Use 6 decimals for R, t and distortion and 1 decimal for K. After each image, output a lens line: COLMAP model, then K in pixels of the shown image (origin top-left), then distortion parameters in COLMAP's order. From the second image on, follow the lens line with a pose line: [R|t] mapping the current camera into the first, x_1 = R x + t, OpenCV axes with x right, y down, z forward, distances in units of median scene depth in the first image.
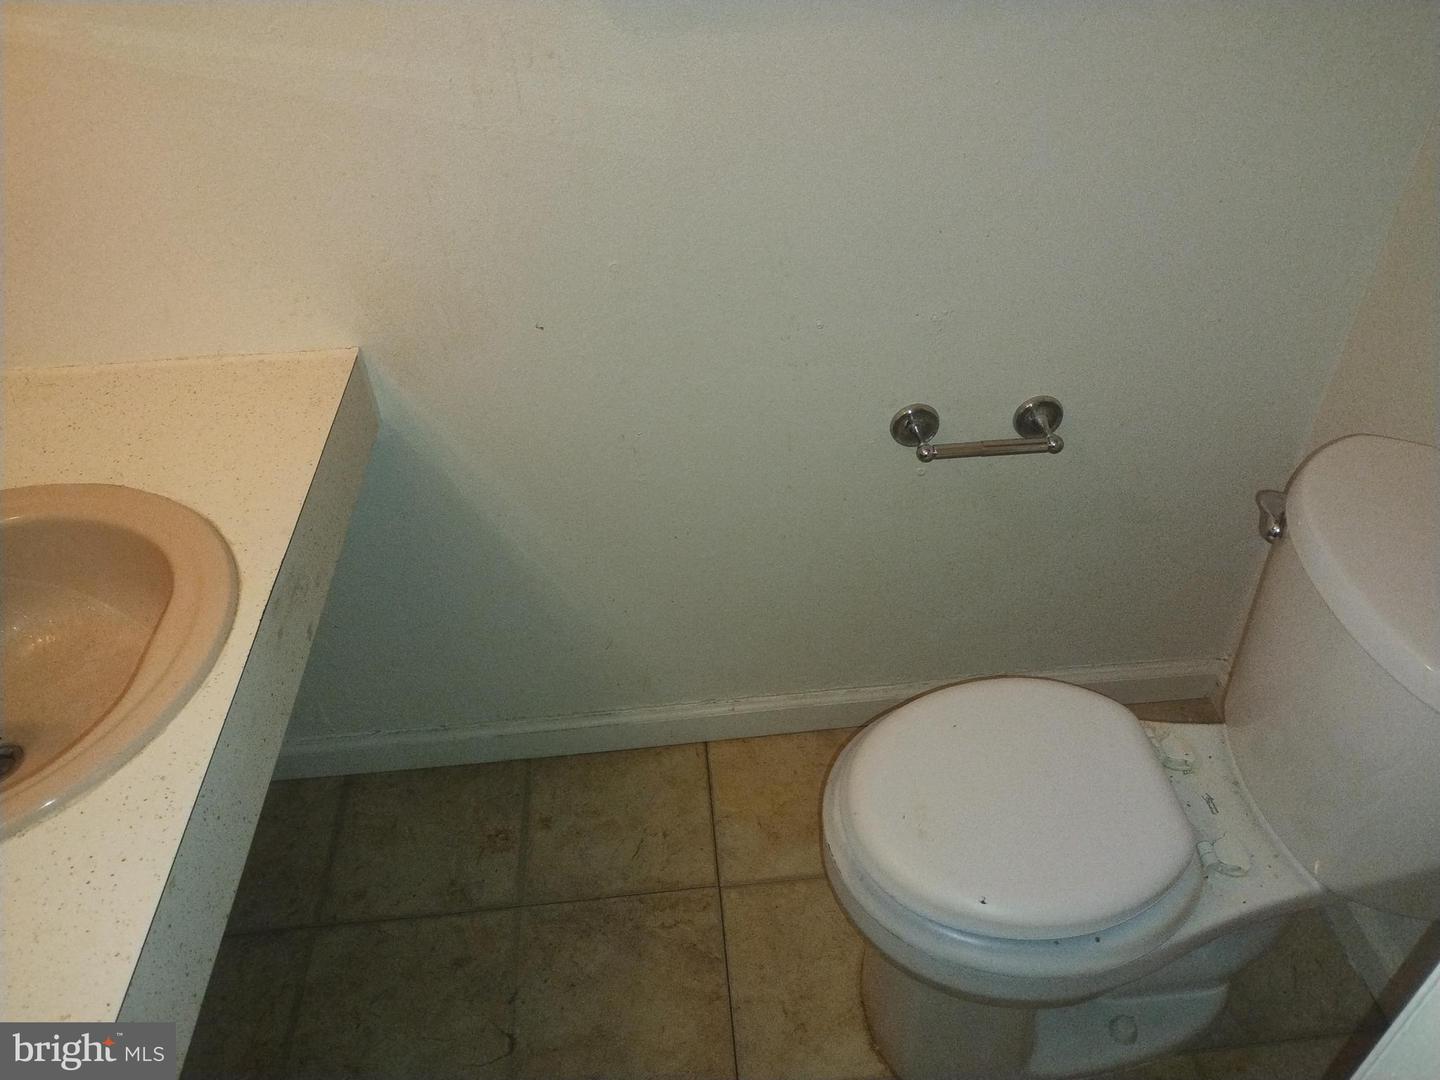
lens RADIAL K [[1059.2, 0, 720.3], [0, 1059.2, 538.2], [0, 0, 1]] dist [0.054140, -0.062506]
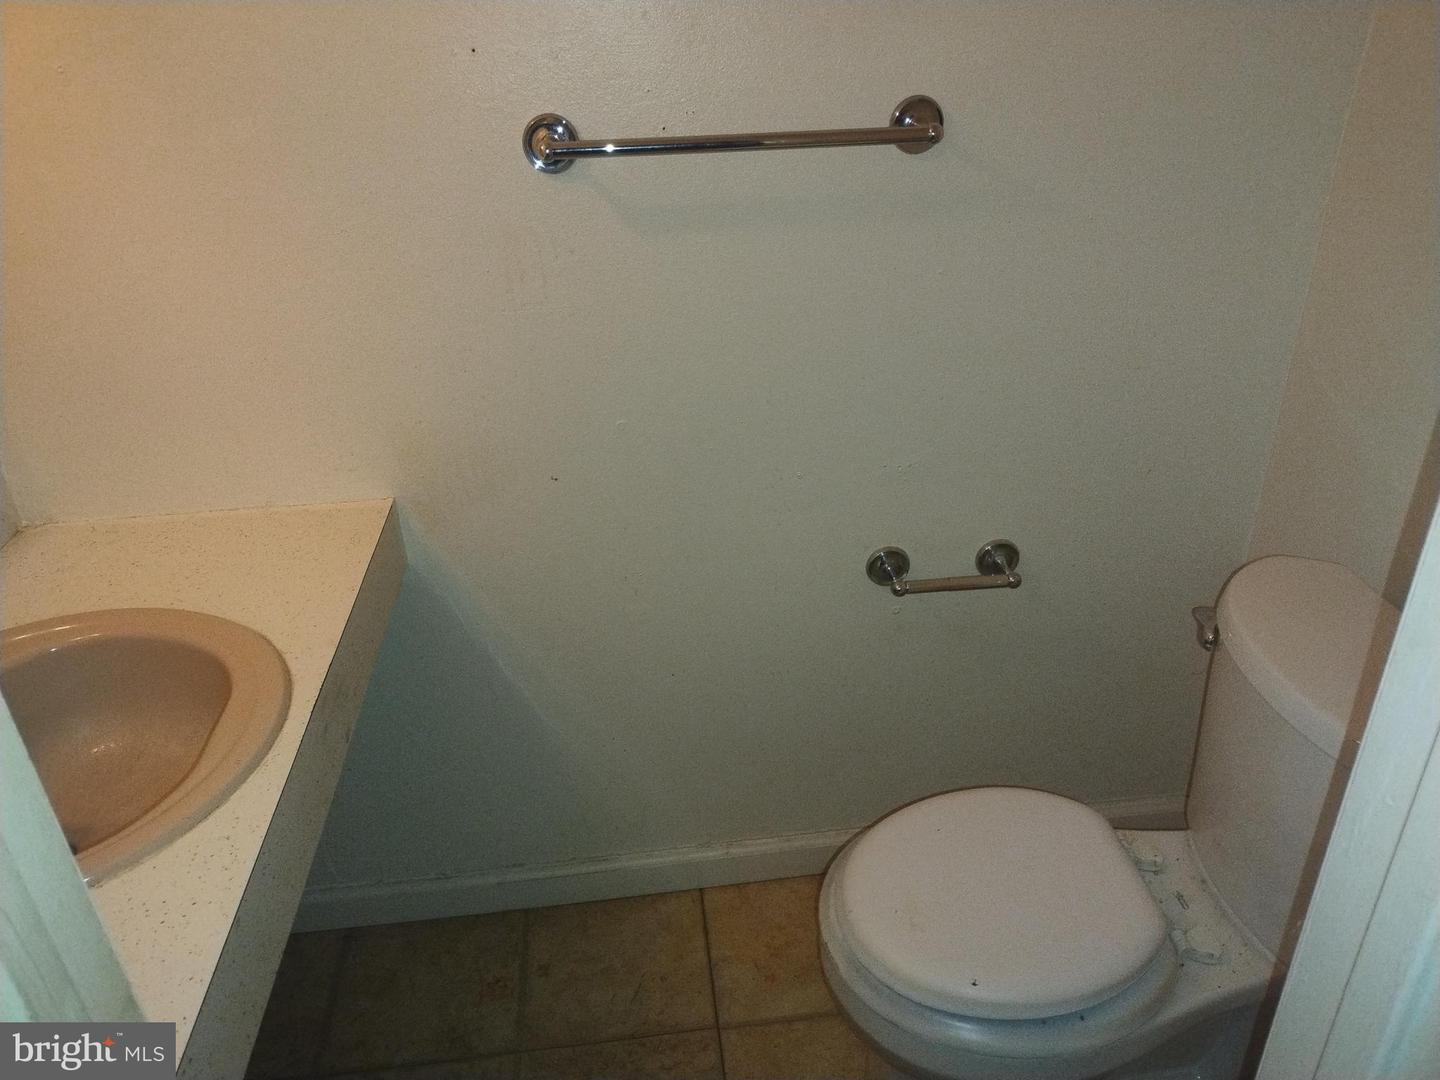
lens RADIAL K [[1059.2, 0, 721.0], [0, 1059.2, 541.4], [0, 0, 1]] dist [0.054140, -0.062506]
pose [[0.999620, -0.014536, 0.023409, -0.018911], [0.018887, 0.980033, -0.197935, 0.095542], [-0.020064, 0.198302, 0.979936, -0.101137]]
